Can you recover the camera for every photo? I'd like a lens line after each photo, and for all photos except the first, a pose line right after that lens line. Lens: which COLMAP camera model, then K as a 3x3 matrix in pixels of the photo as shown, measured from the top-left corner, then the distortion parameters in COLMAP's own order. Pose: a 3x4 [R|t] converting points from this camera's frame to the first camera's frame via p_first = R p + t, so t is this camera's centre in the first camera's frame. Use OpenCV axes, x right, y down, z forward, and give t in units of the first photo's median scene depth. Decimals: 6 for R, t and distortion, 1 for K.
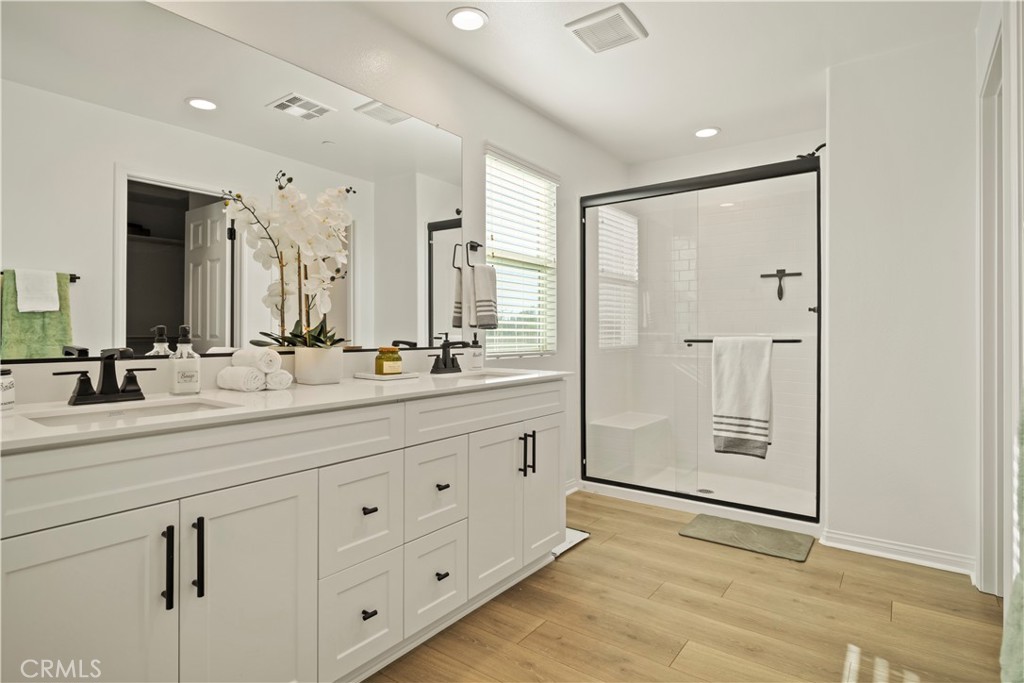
lens RADIAL K [[533.1, 0, 510.4], [0, 533.1, 341.5], [0, 0, 1]] dist [-0.003277, 0.000140]
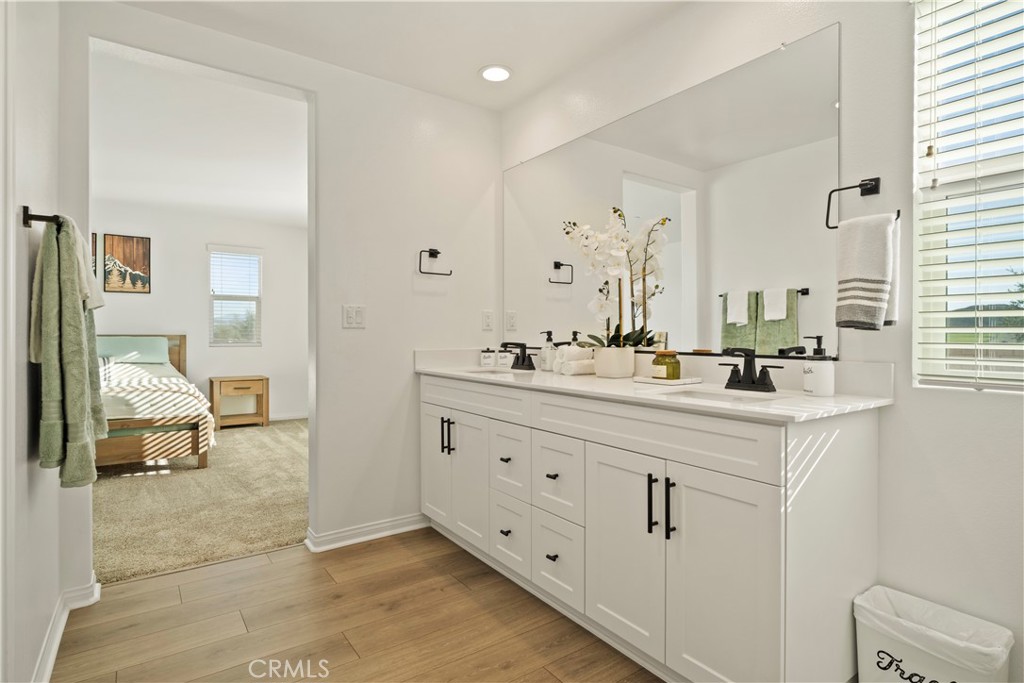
lens RADIAL K [[533.1, 0, 513.5], [0, 533.1, 337.6], [0, 0, 1]] dist [-0.003277, 0.000140]
pose [[-0.321696, 0.003344, -0.946837, 0.668919], [-0.015537, 0.999840, 0.008810, -0.015190], [0.946715, 0.017545, -0.321593, 0.906245]]
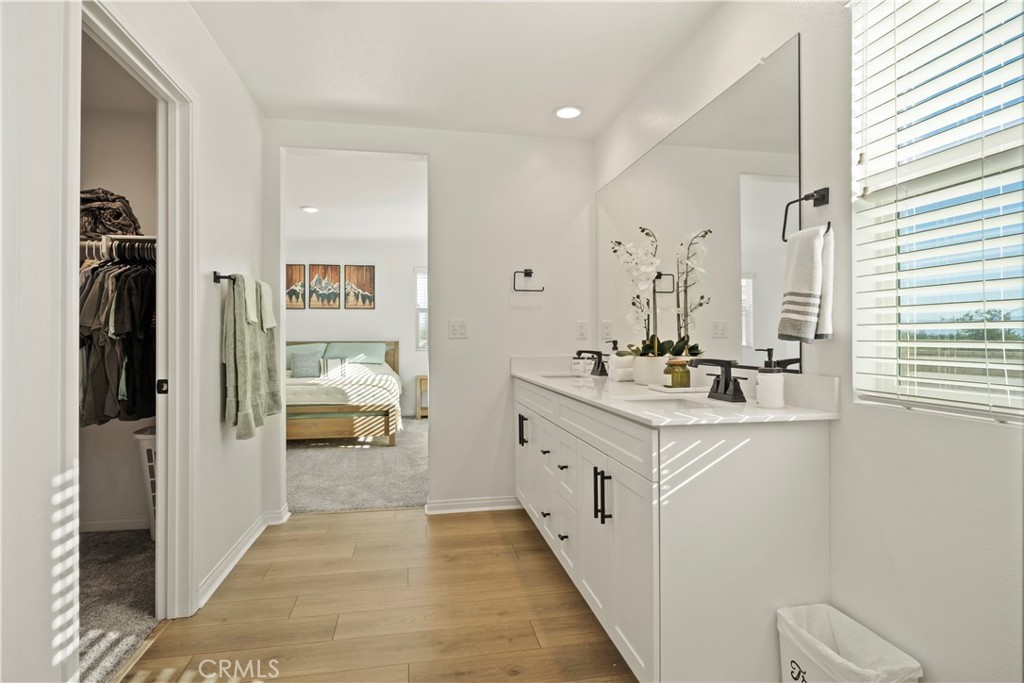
lens RADIAL K [[533.1, 0, 503.7], [0, 533.1, 337.2], [0, 0, 1]] dist [-0.003277, 0.000140]
pose [[-0.690192, -0.001500, -0.723625, 0.638625], [-0.008878, 0.999940, 0.006395, -0.032710], [0.723572, 0.010838, -0.690164, 1.268879]]
